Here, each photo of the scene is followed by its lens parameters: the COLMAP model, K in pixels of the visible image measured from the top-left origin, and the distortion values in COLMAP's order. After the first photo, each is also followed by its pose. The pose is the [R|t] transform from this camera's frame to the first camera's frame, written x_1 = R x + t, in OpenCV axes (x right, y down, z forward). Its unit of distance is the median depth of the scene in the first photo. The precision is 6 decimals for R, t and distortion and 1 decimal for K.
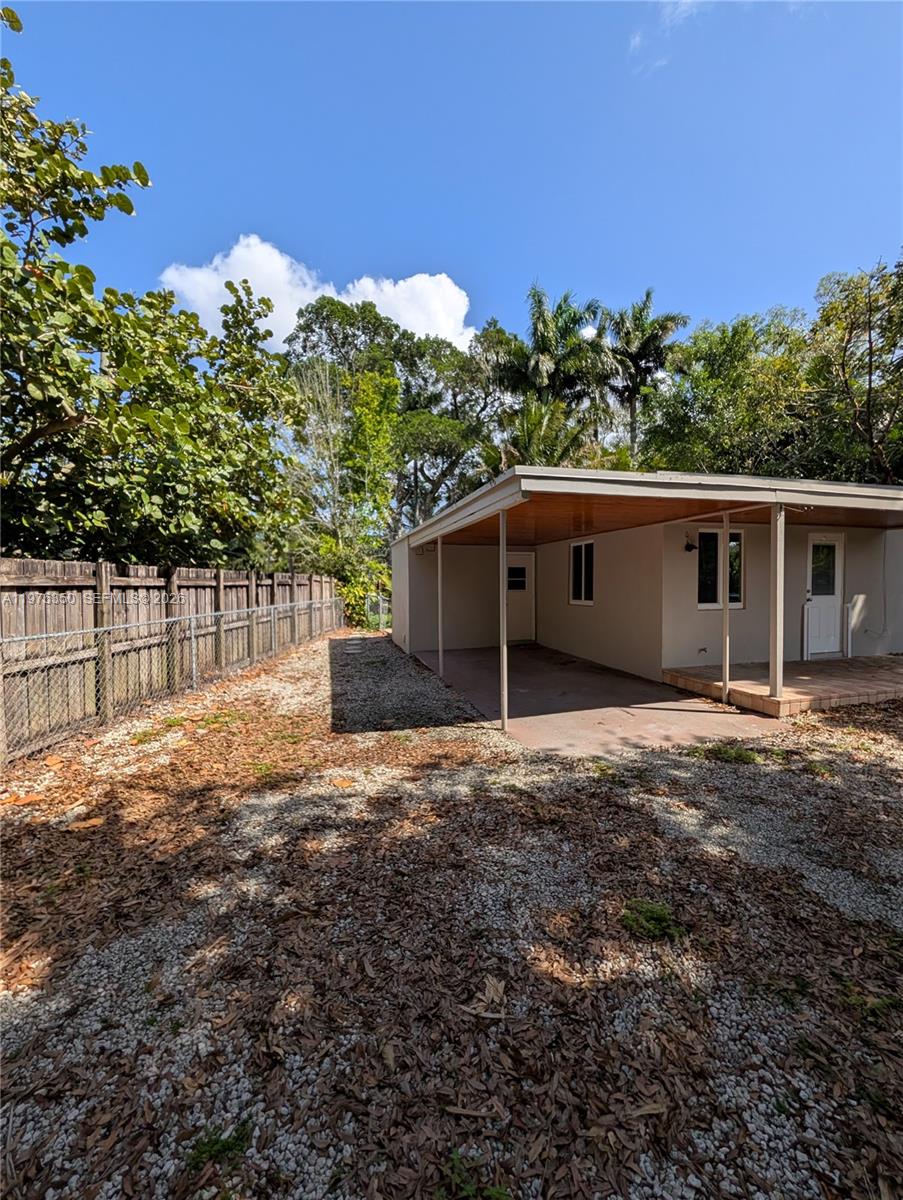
lens RADIAL K [[460.5, 0, 457.0], [0, 460.5, 604.9], [0, 0, 1]] dist [0.003843, 0.000203]
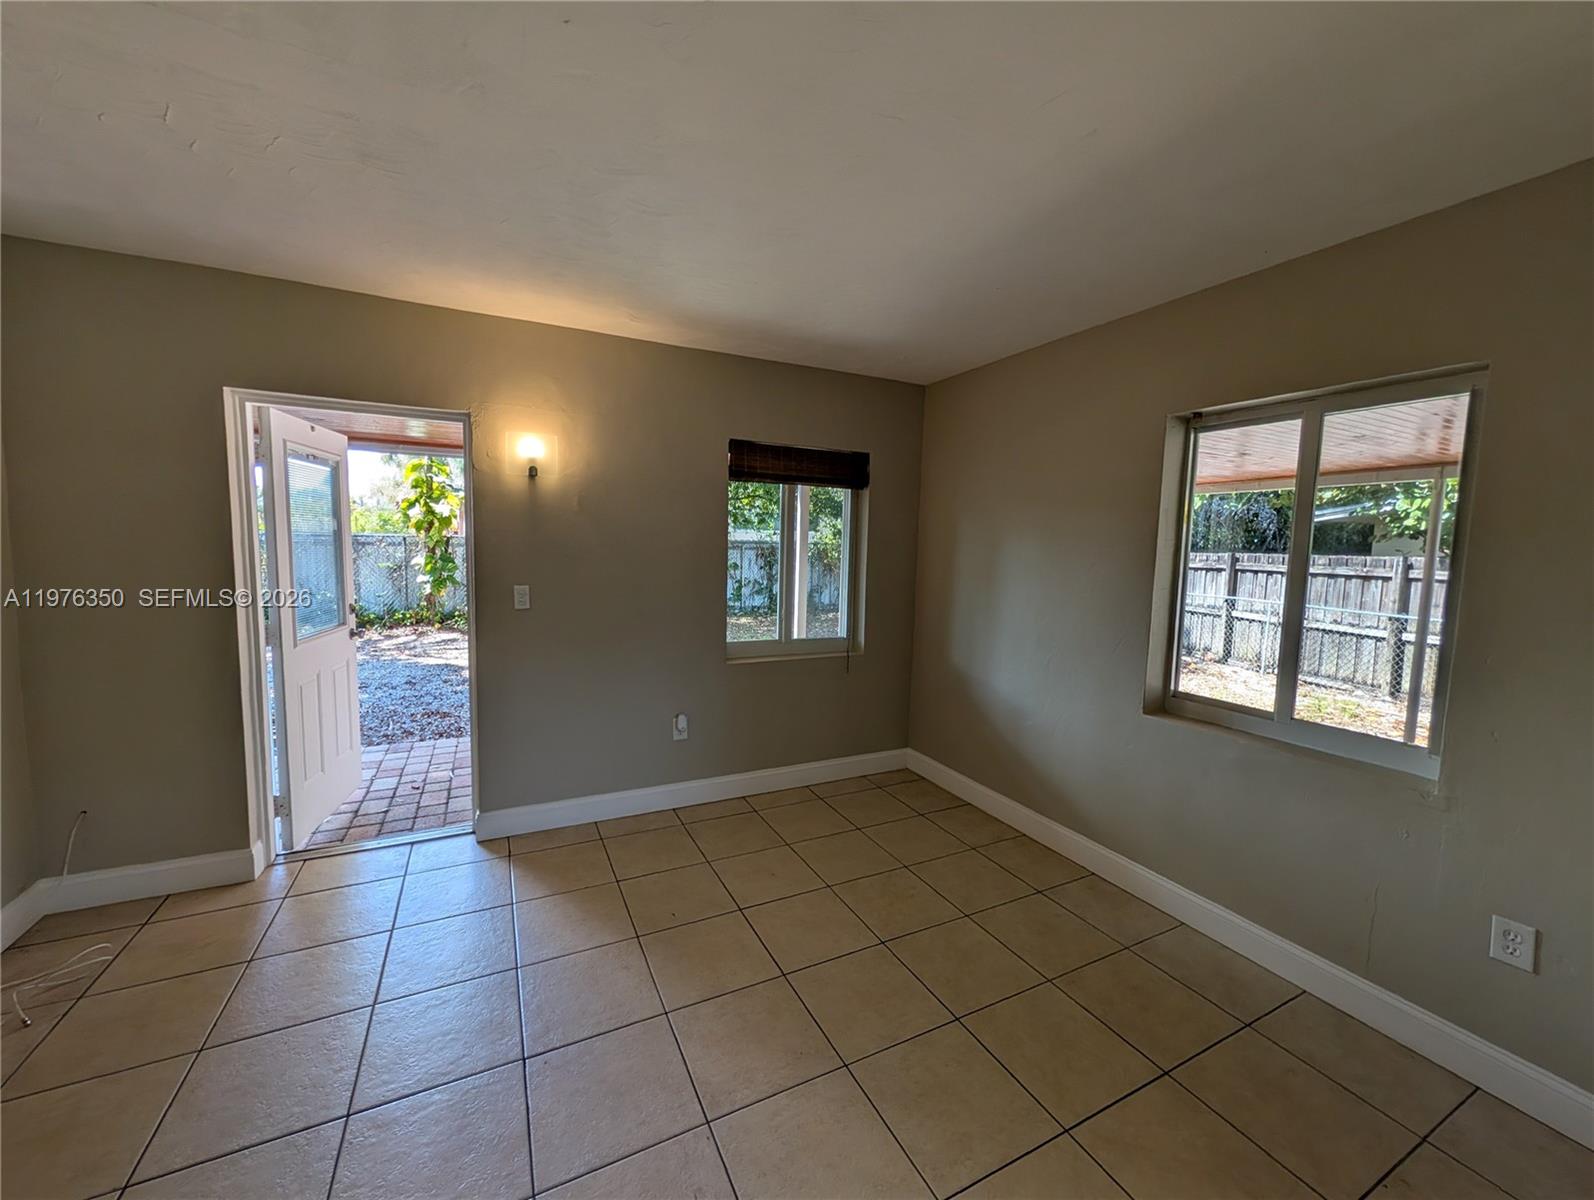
lens RADIAL K [[611.7, 0, 798.5], [0, 611.7, 596.5], [0, 0, 1]] dist [0.003843, 0.000203]
pose [[-0.982033, -0.001355, -0.188705, 0.813433], [-0.026944, 0.990736, 0.133104, -0.132623], [0.186776, 0.135797, -0.972972, 1.860959]]
